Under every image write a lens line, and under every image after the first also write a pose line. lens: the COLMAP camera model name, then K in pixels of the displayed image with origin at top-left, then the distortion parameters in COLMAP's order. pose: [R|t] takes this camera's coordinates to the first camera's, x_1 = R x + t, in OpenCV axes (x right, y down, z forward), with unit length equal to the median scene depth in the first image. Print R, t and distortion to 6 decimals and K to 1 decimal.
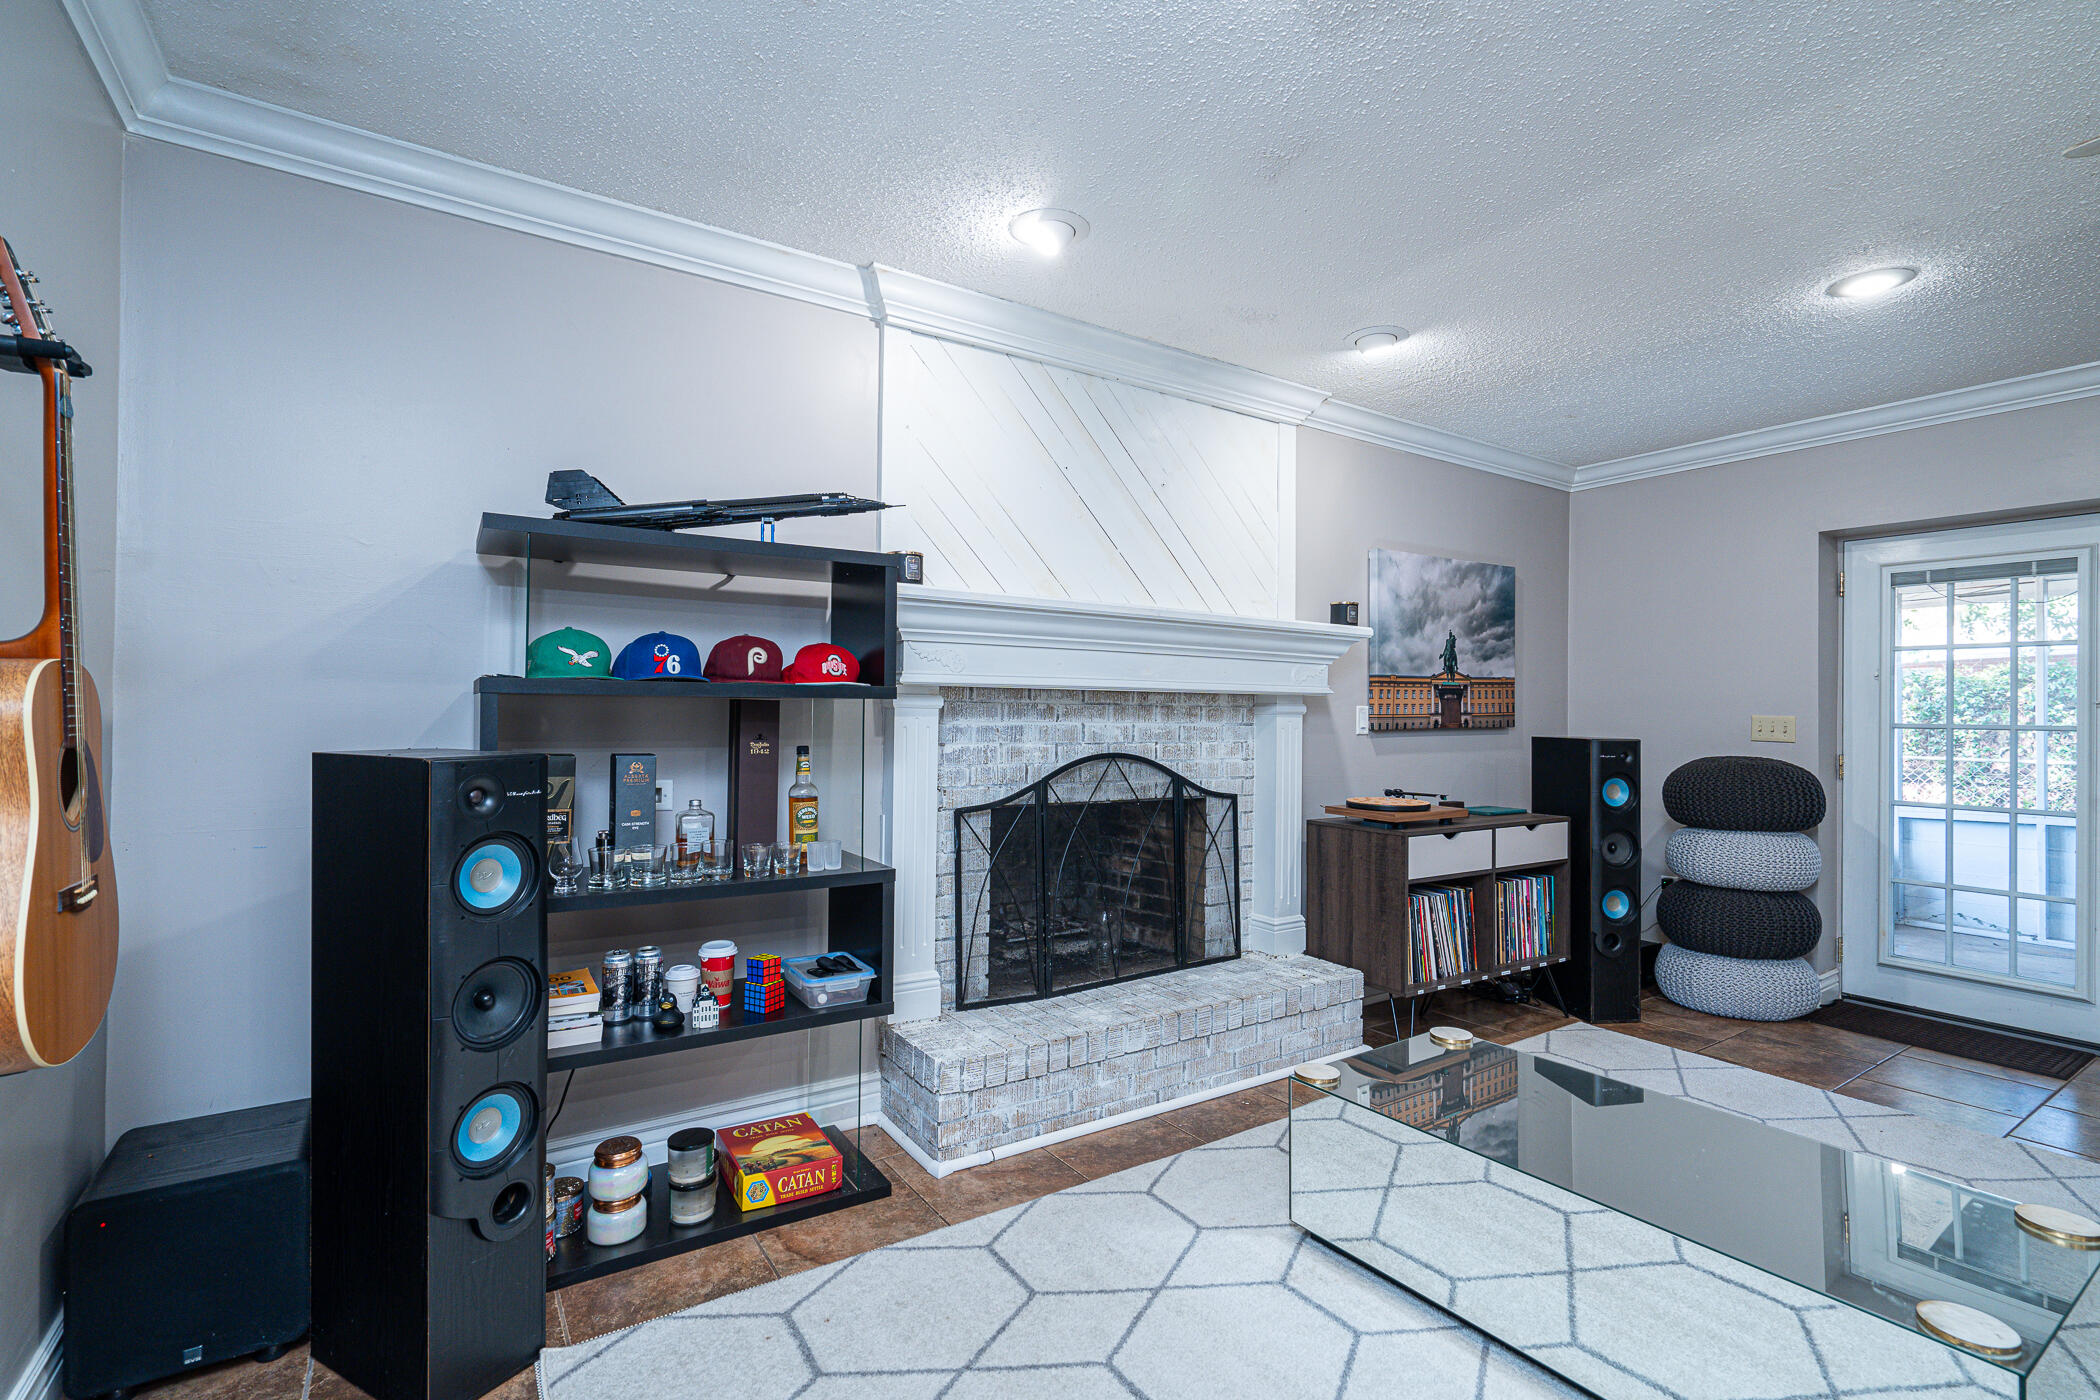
lens RADIAL K [[962.3, 0, 1023.1], [0, 962.3, 710.2], [0, 0, 1]] dist [-0.004540, 0.000237]
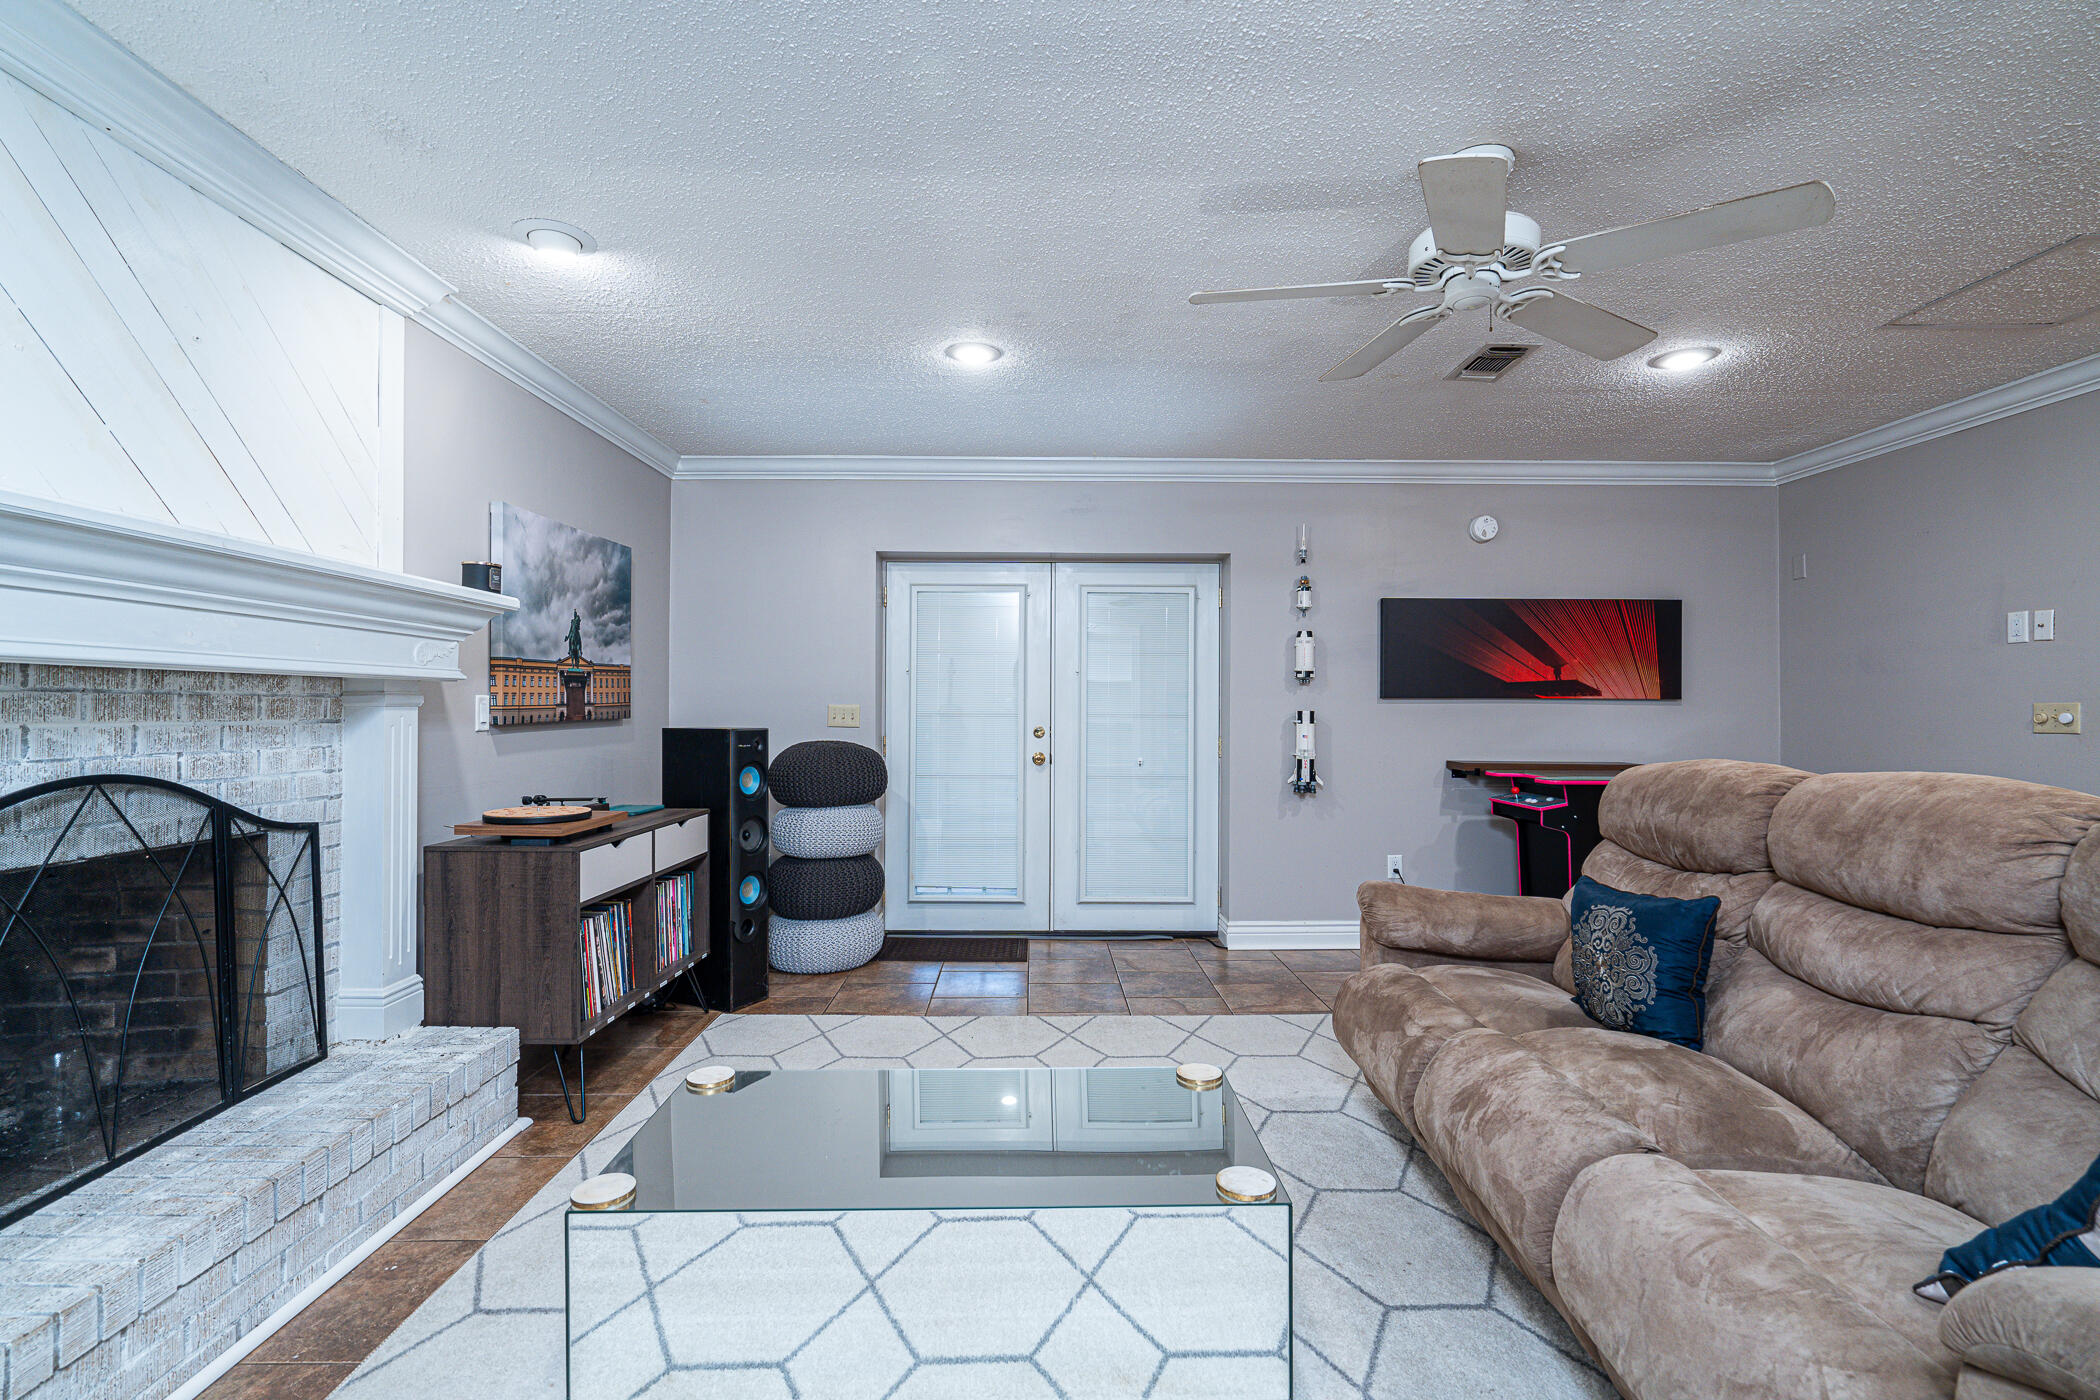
lens RADIAL K [[962.3, 0, 1036.4], [0, 962.3, 702.8], [0, 0, 1]] dist [-0.004540, 0.000237]
pose [[0.531178, -0.003889, 0.847251, -0.121029], [0.001937, 0.999992, 0.003376, 0.000169], [-0.847258, -0.000152, 0.531181, 0.275724]]
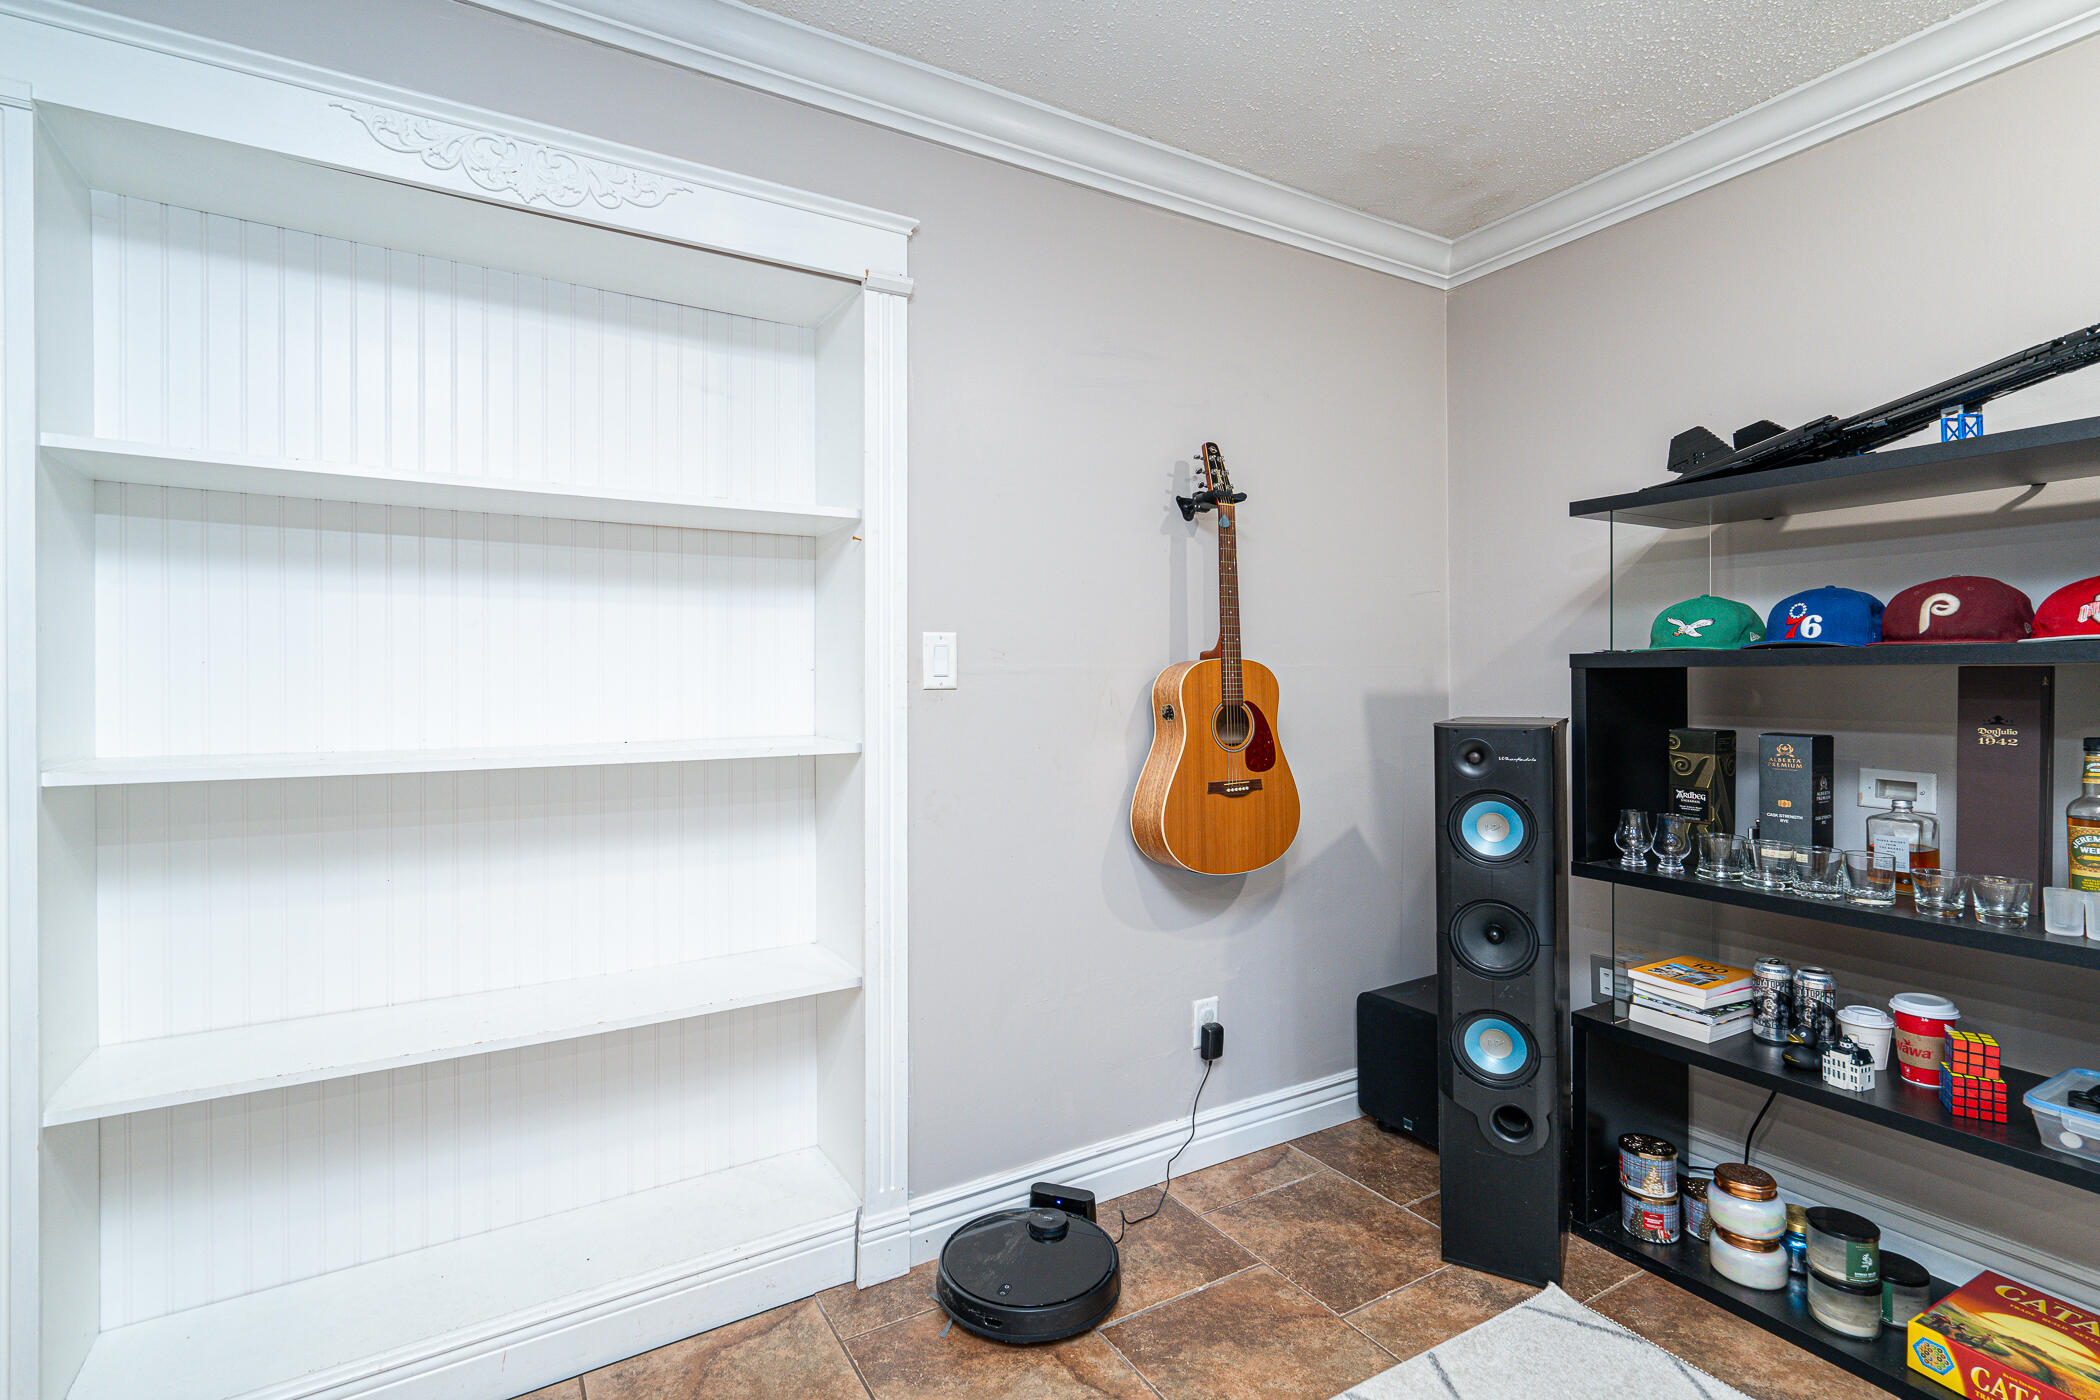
lens RADIAL K [[962.3, 0, 1070.1], [0, 962.3, 680.6], [0, 0, 1]] dist [-0.004540, 0.000237]
pose [[-0.012764, -0.006796, -0.999895, 0.371946], [0.005357, 0.999962, -0.006865, 0.000297], [0.999904, -0.005444, -0.012727, 0.309110]]
